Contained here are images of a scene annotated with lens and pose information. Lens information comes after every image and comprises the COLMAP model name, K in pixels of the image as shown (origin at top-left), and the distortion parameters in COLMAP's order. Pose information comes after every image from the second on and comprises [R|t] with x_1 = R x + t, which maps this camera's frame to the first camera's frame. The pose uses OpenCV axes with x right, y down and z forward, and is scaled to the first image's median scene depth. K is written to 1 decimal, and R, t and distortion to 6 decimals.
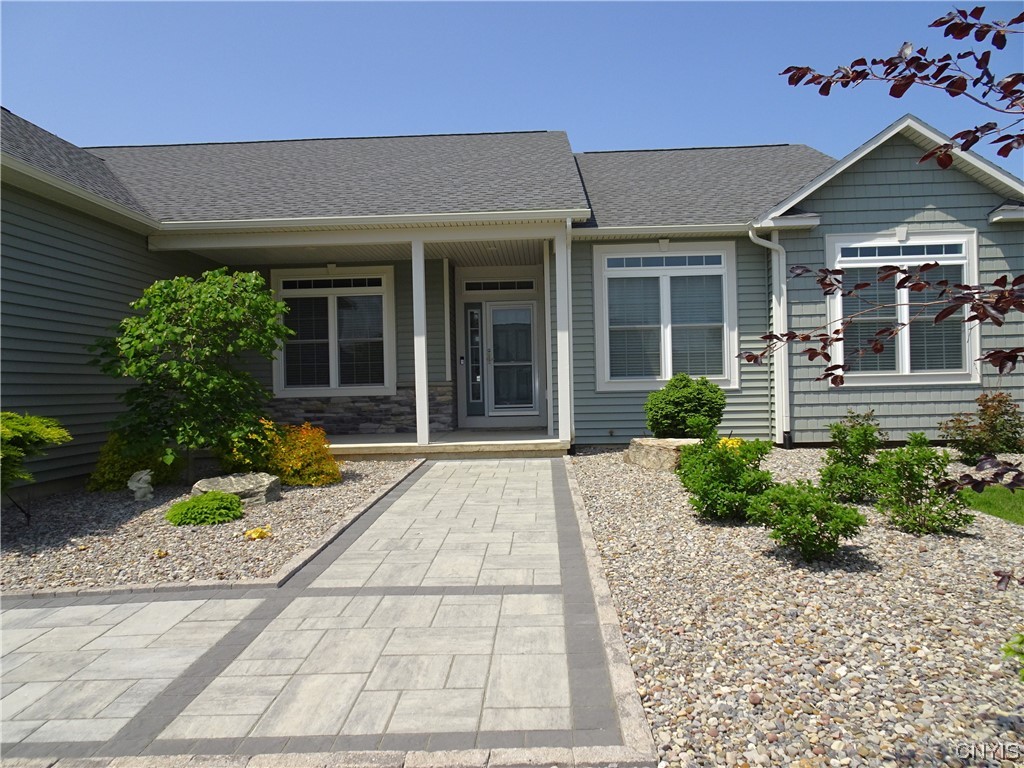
lens RADIAL K [[718.0, 0, 512.0], [0, 718.0, 384.0], [0, 0, 1]] dist [-0.000636, 0.000016]
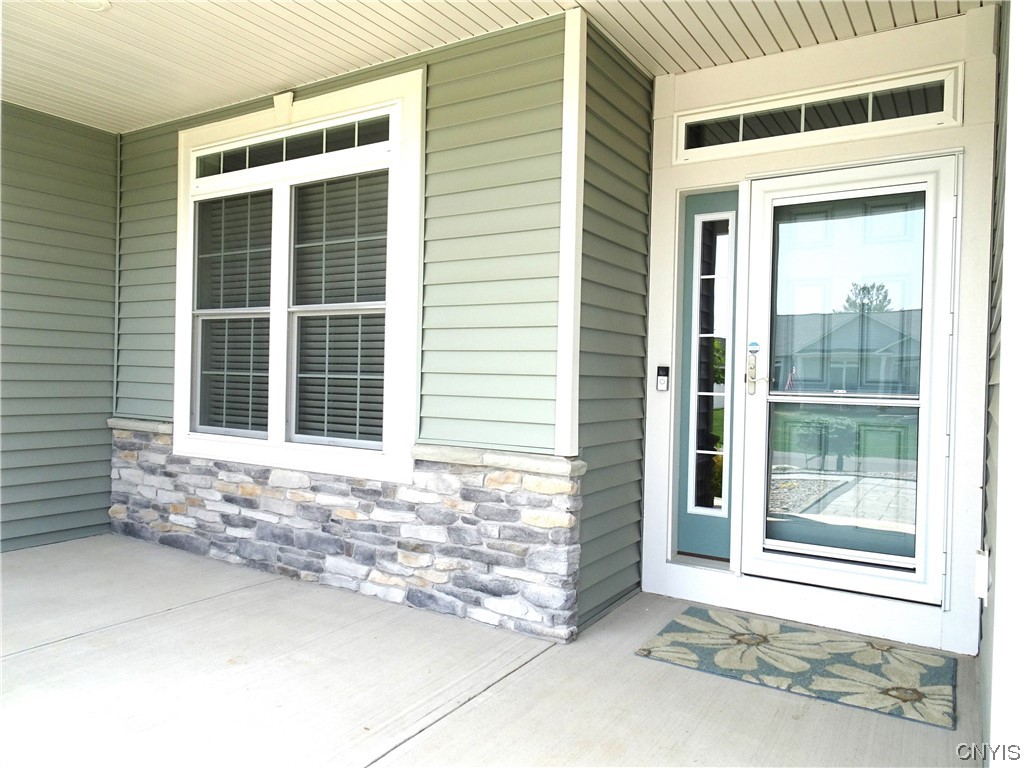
lens RADIAL K [[739.4, 0, 512.0], [0, 739.4, 384.0], [0, 0, 1]] dist [0.022221, 0.001087]
pose [[0.867586, 0.050119, -0.494754, 0.034454], [-0.042345, 0.998740, 0.026918, -0.038943], [0.495480, -0.002403, 0.868616, 0.738390]]
